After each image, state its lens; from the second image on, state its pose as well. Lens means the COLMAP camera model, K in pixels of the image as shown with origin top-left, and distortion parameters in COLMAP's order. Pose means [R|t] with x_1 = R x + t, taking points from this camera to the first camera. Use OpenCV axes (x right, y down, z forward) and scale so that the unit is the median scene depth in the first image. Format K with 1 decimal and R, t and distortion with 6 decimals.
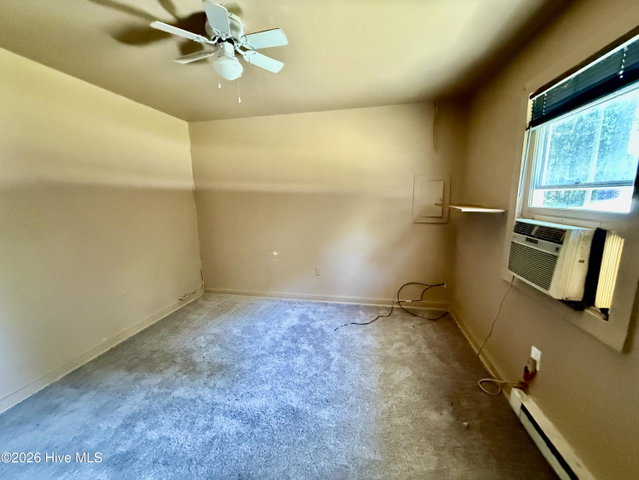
lens RADIAL K [[254.9, 0, 319.2], [0, 254.9, 241.9], [0, 0, 1]] dist [-0.011458, 0.000423]
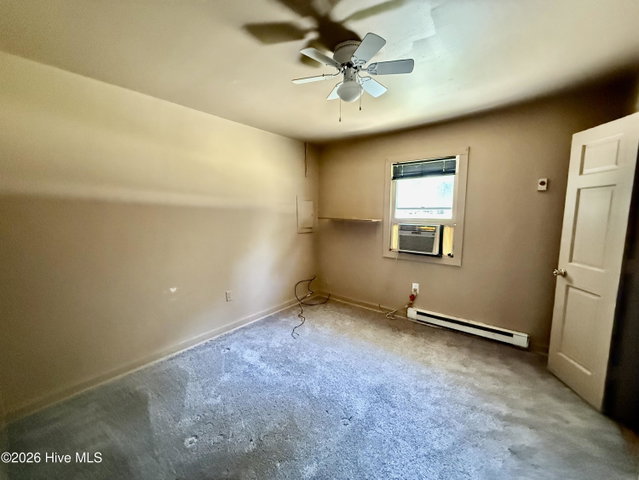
lens RADIAL K [[254.9, 0, 322.6], [0, 254.9, 239.8], [0, 0, 1]] dist [-0.011458, 0.000423]
pose [[0.455987, -0.091947, 0.885224, -0.704425], [0.148335, 0.988588, 0.026274, -0.059790], [-0.877538, 0.119329, 0.464422, 0.330352]]
